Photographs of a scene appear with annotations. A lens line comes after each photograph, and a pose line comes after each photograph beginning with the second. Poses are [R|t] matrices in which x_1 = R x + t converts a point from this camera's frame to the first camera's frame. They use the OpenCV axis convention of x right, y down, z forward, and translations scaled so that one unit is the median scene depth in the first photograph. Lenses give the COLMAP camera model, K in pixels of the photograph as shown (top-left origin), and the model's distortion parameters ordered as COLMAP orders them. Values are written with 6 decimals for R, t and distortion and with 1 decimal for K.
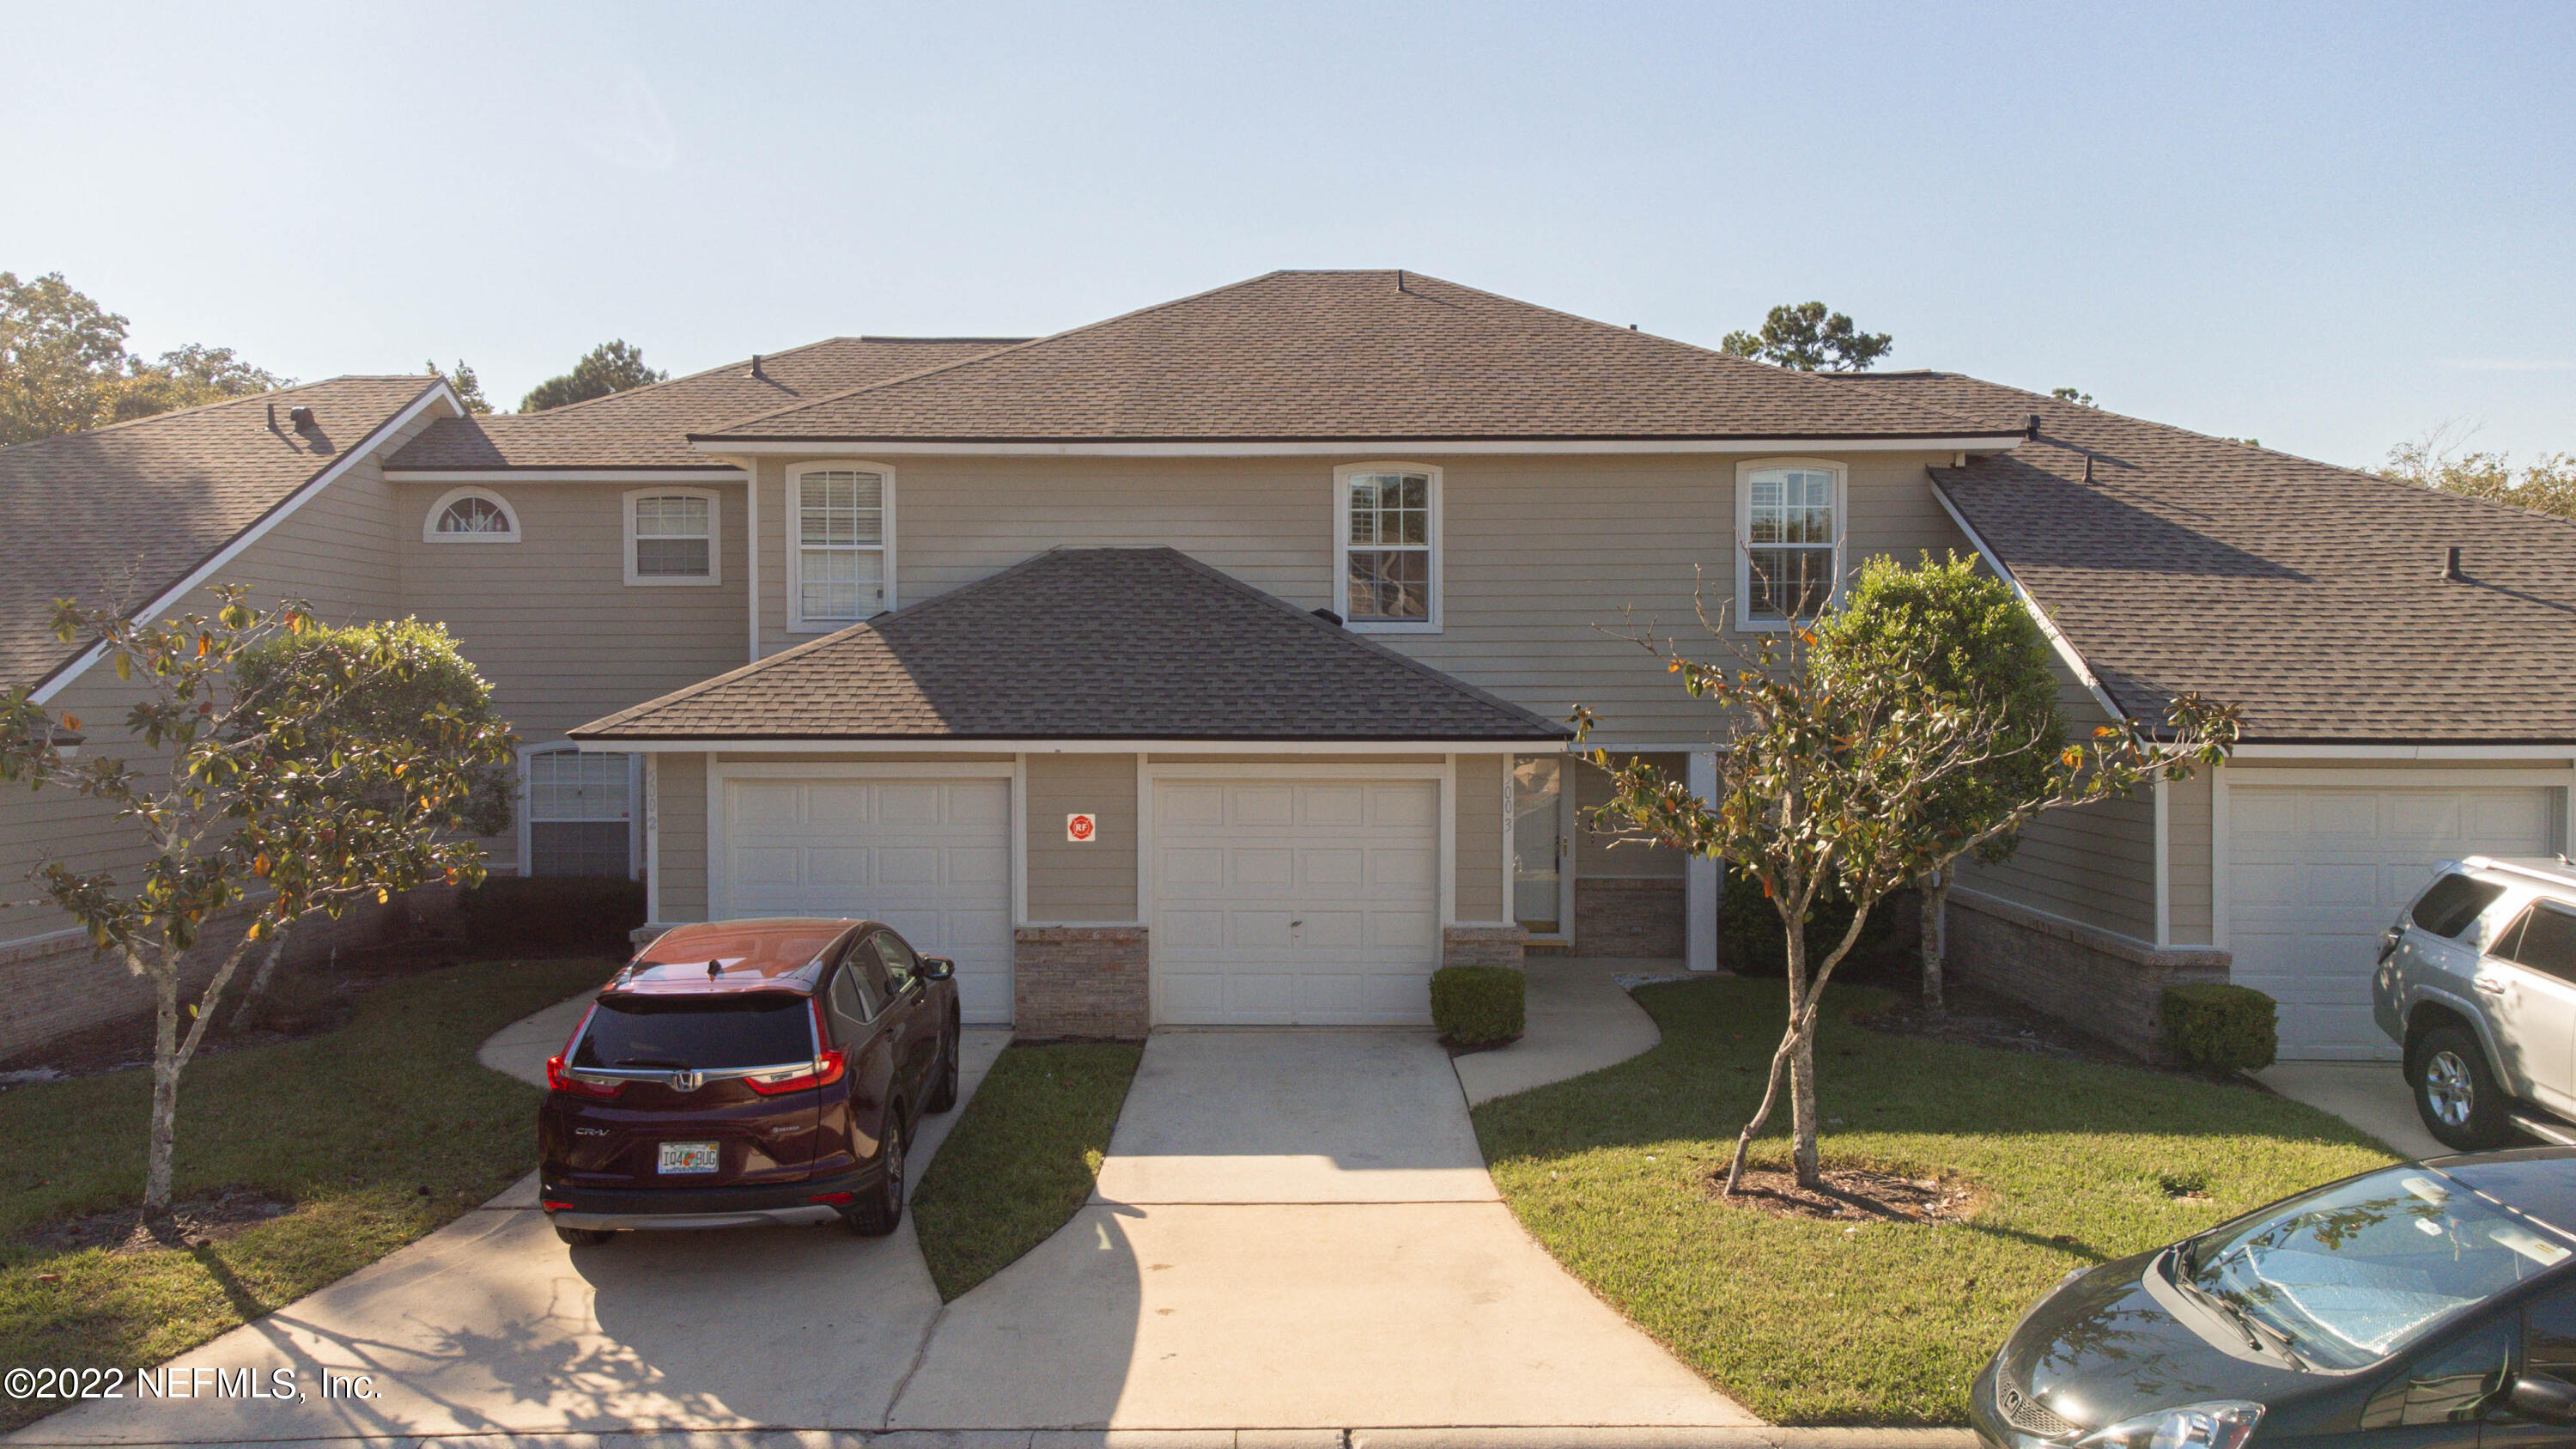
lens RADIAL K [[1937.5, 0, 1281.4], [0, 1937.5, 715.2], [0, 0, 1]] dist [0.039624, 0.028384]
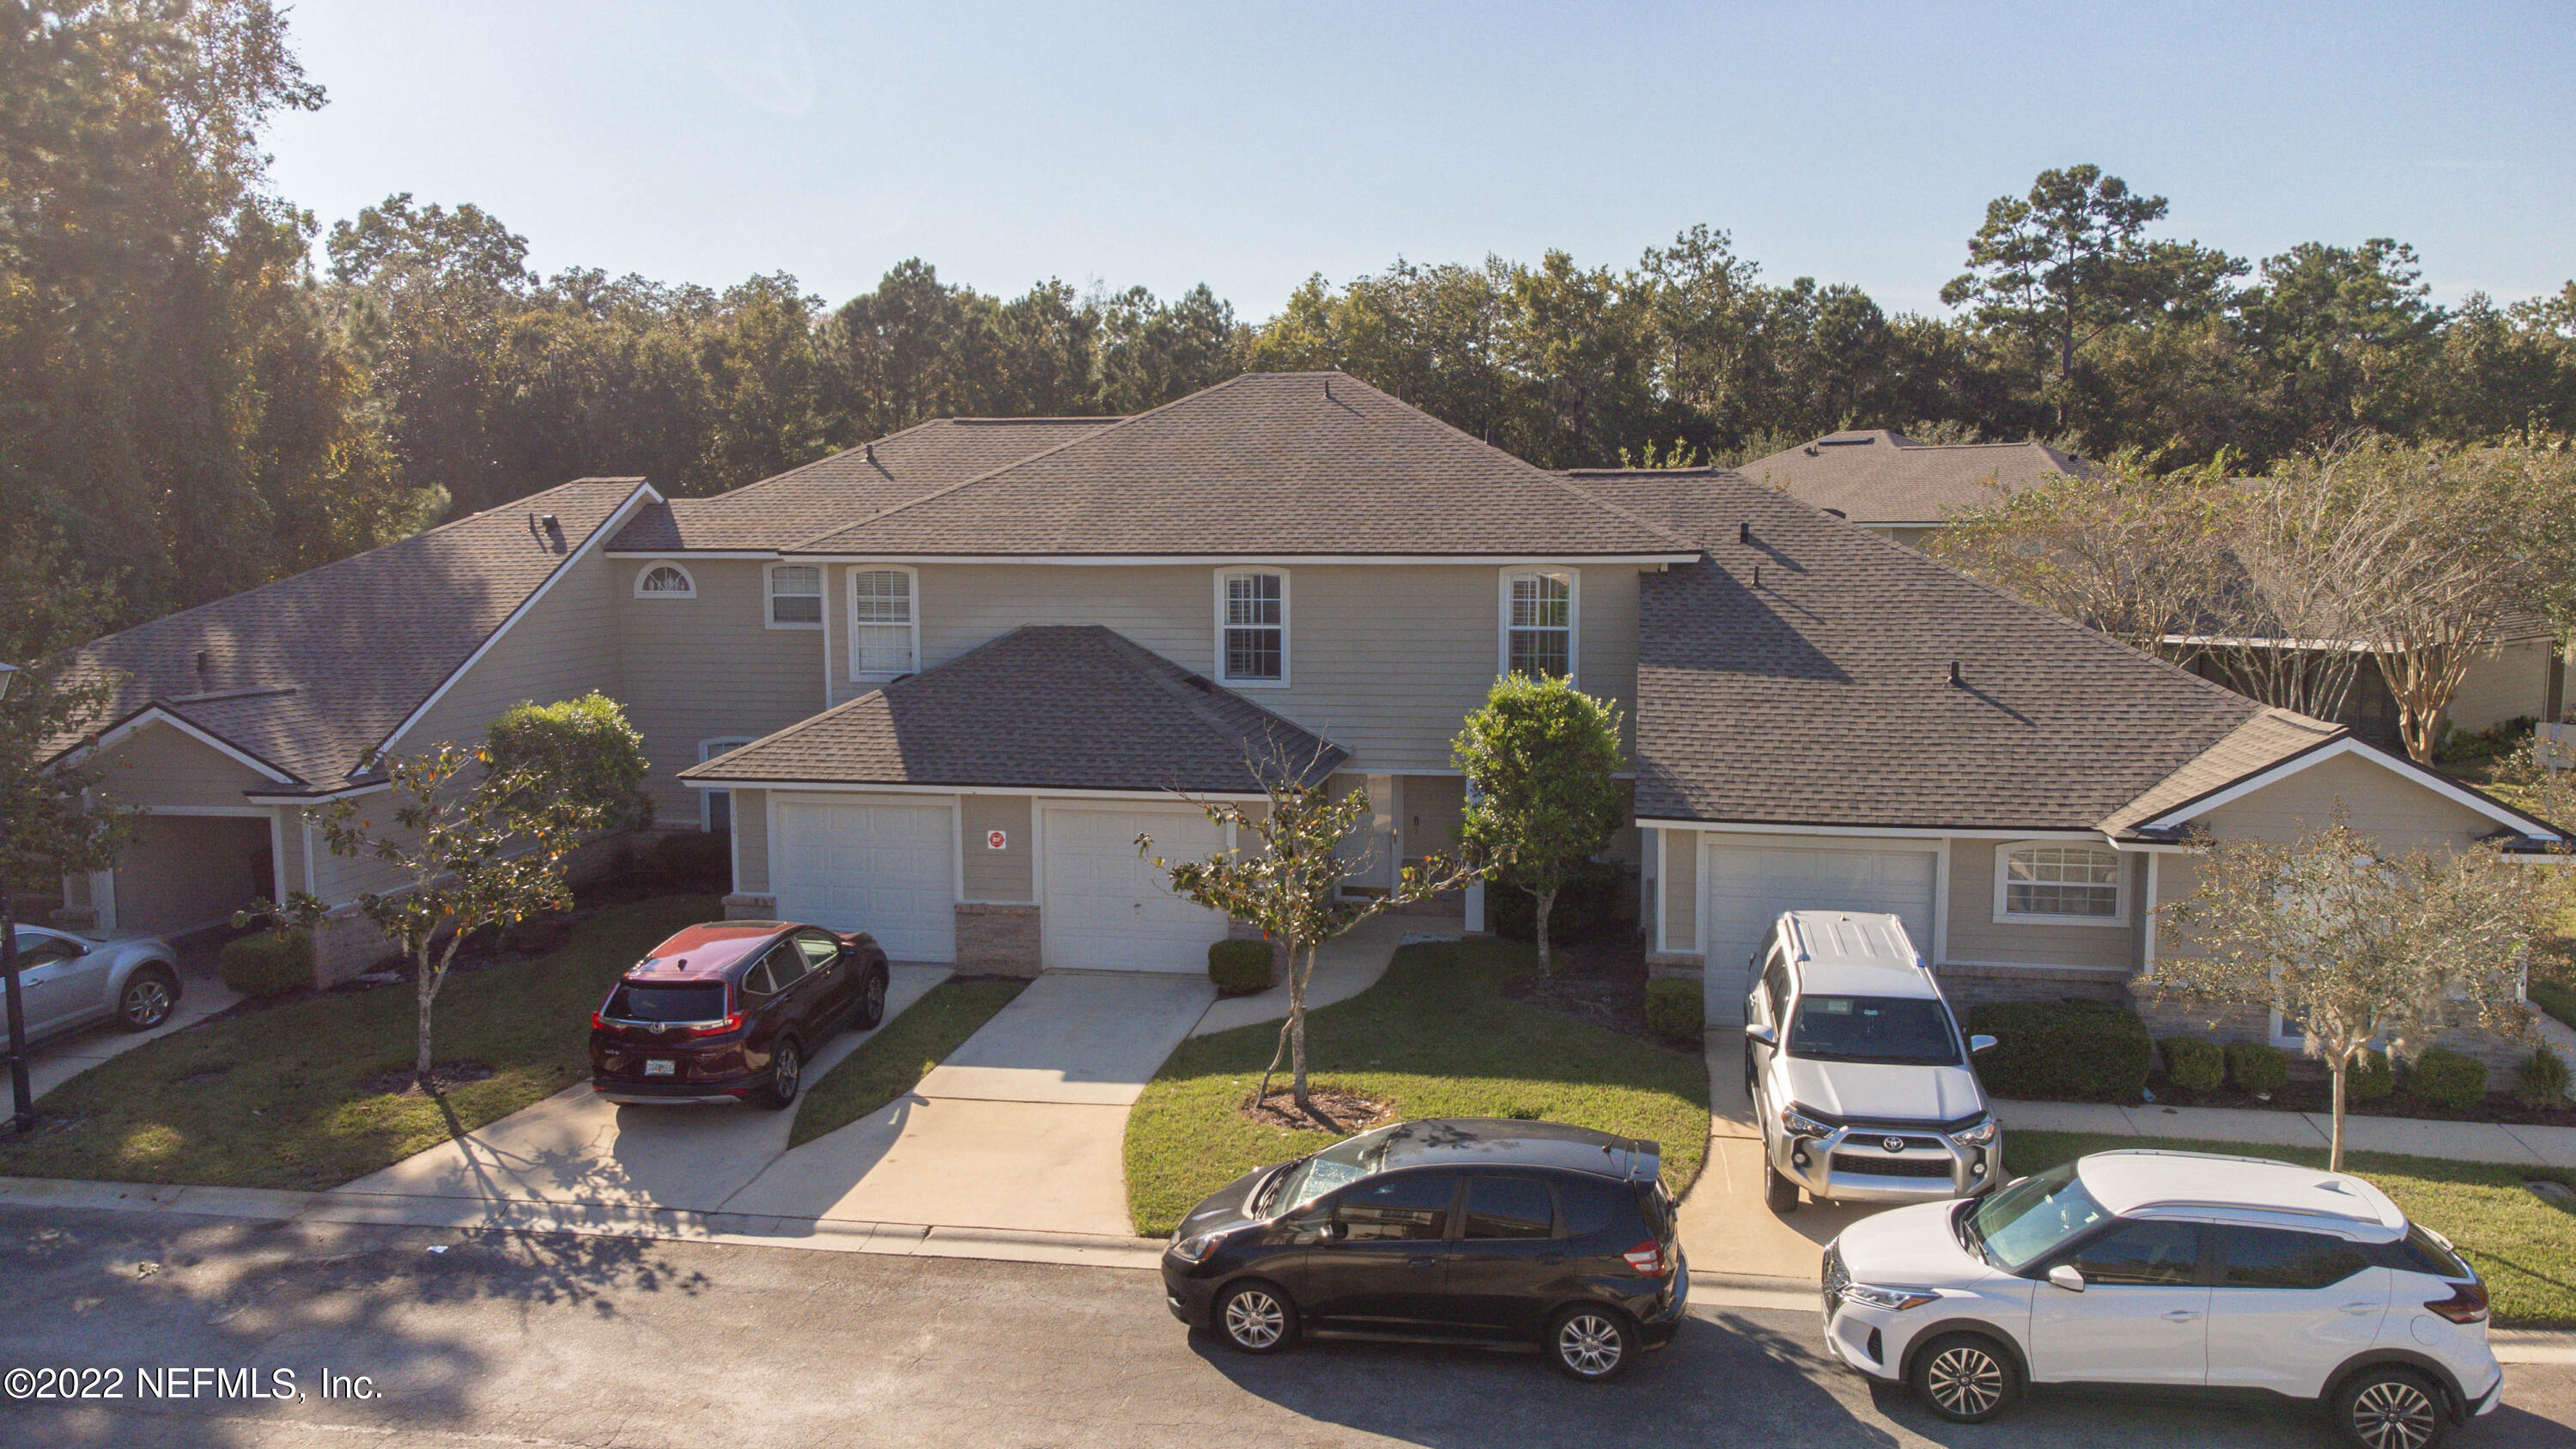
lens RADIAL K [[1937.5, 0, 1278.9], [0, 1937.5, 709.8], [0, 0, 1]] dist [0.039624, 0.028384]
pose [[0.983900, 0.014960, -0.178092, 0.391983], [0.000550, 0.996232, 0.086723, -0.179126], [0.178719, -0.085425, 0.980185, -0.454649]]
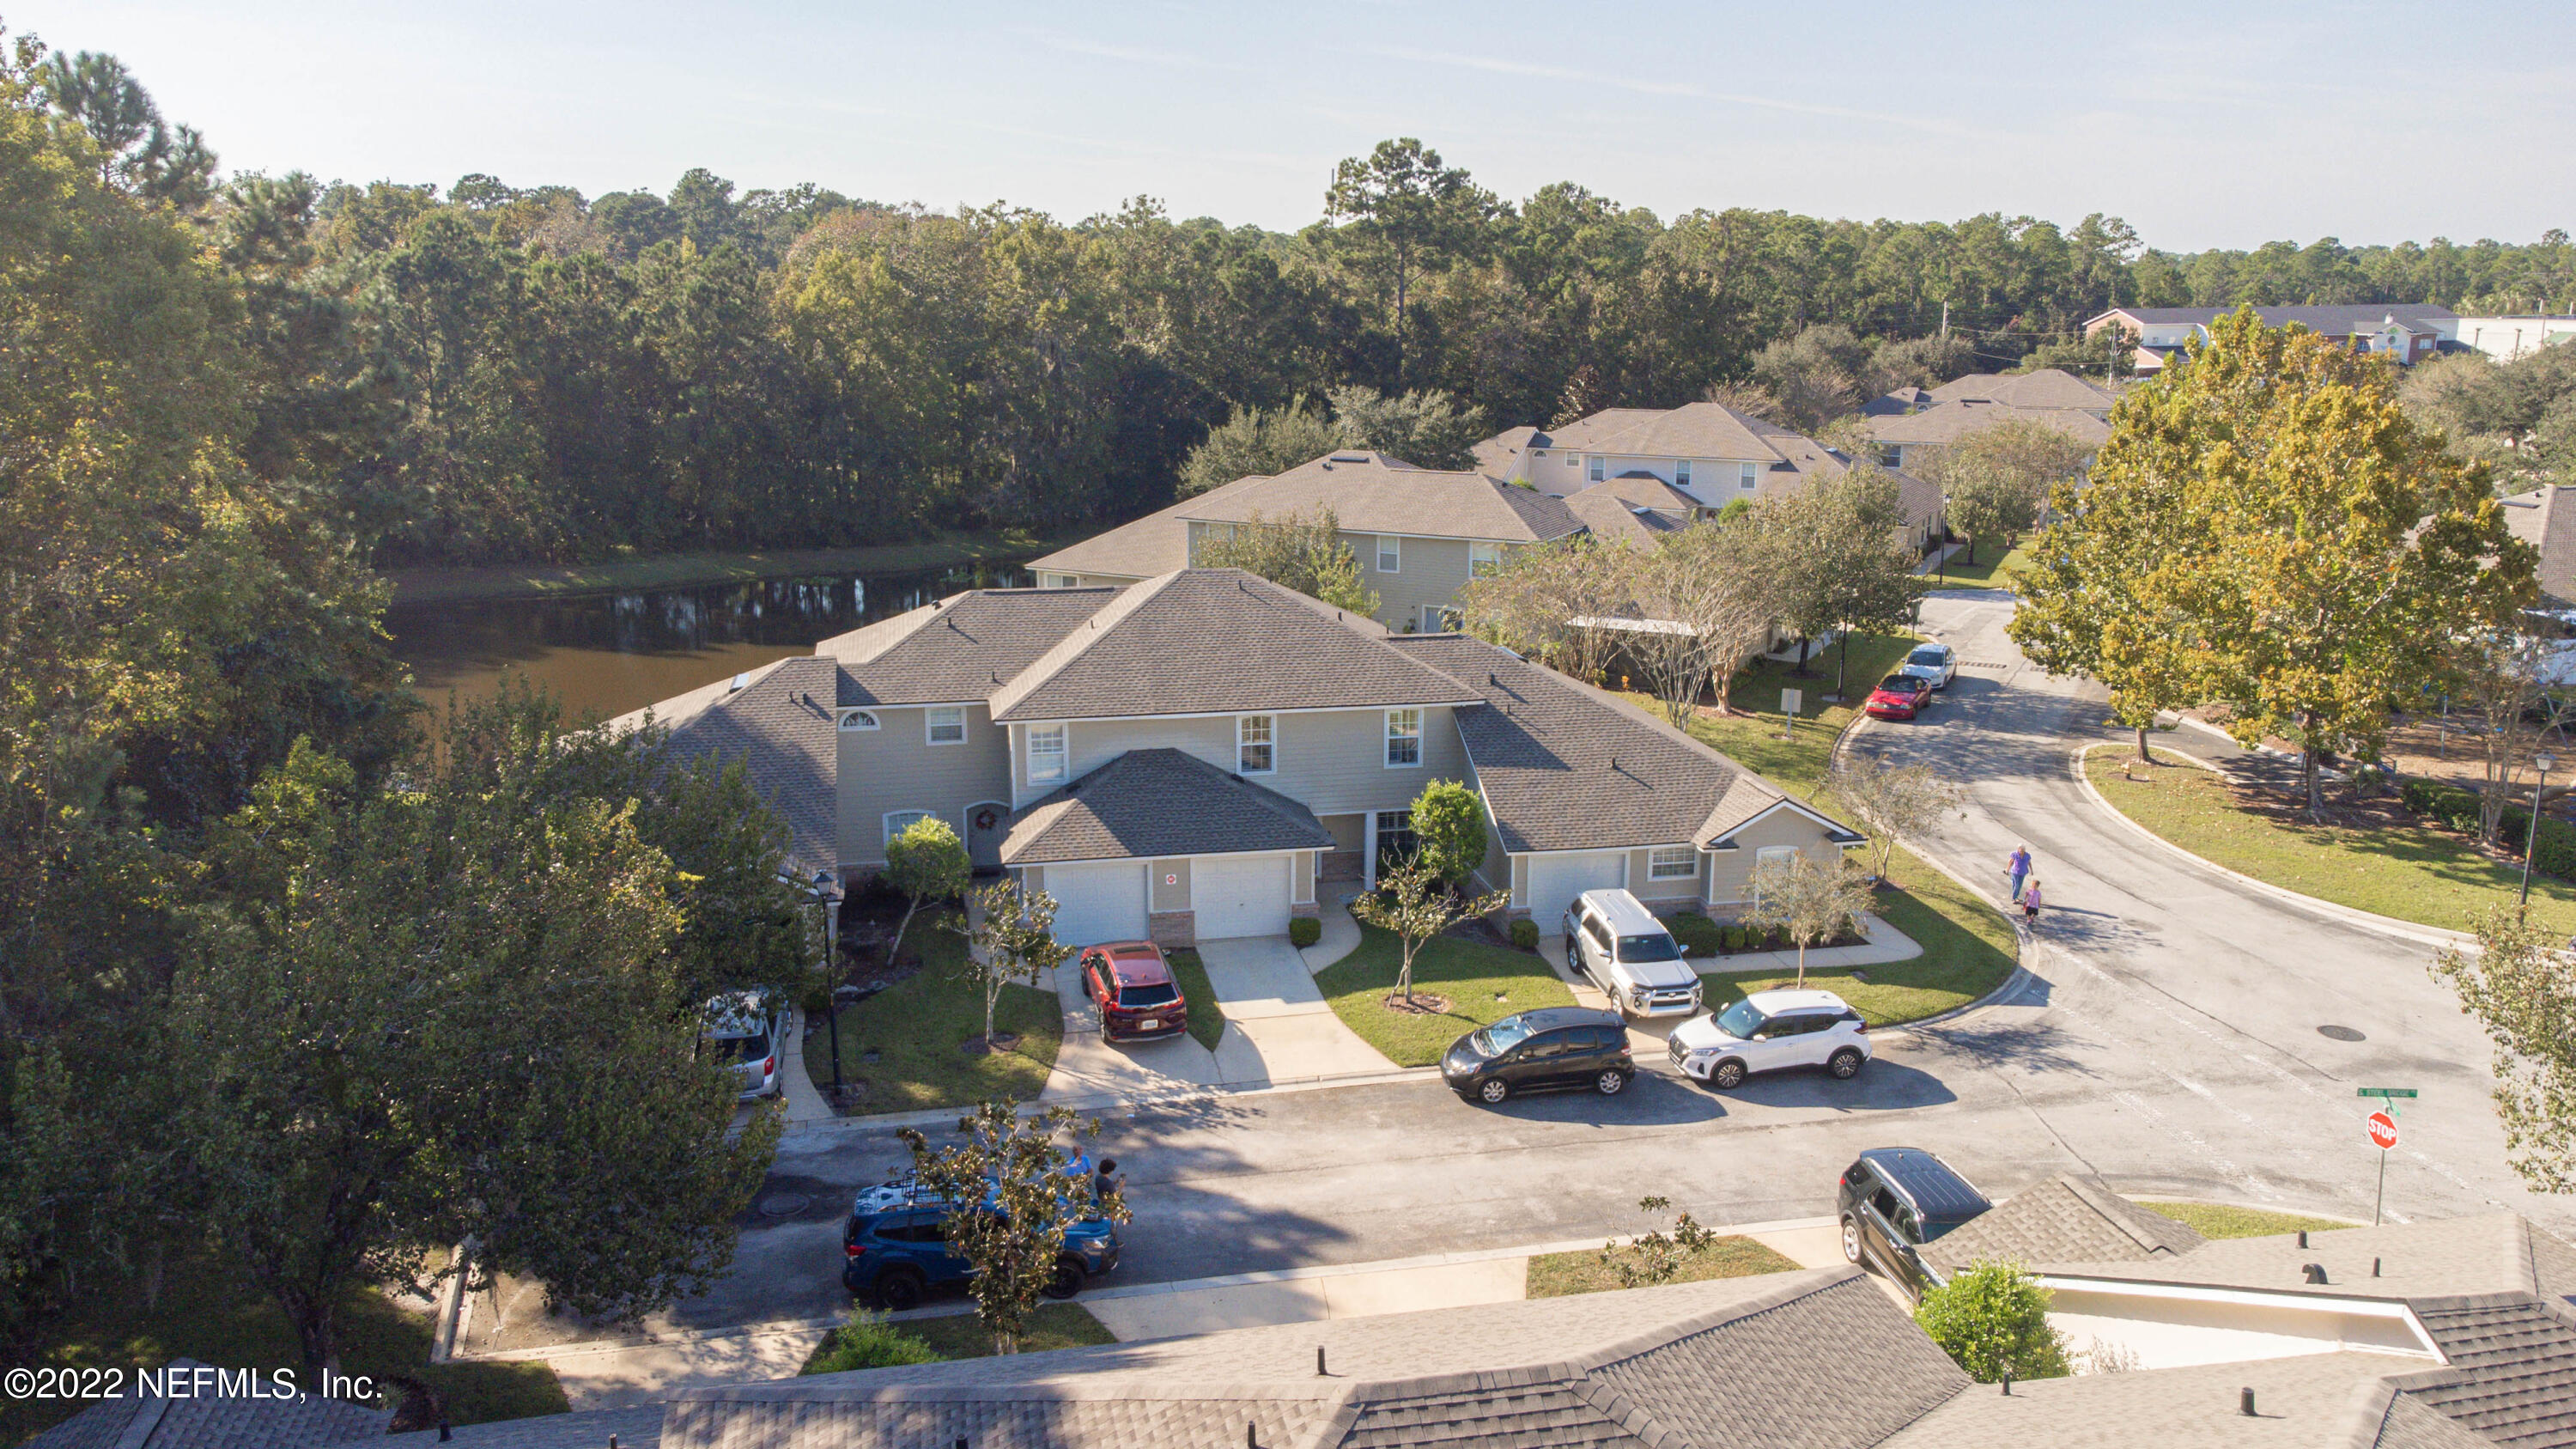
lens RADIAL K [[1937.5, 0, 1276.6], [0, 1937.5, 723.5], [0, 0, 1]] dist [0.039624, 0.028384]
pose [[0.979498, -0.043530, 0.196697, -0.522891], [0.000794, 0.977203, 0.212306, -0.810492], [-0.201454, -0.207797, 0.957202, -1.826486]]
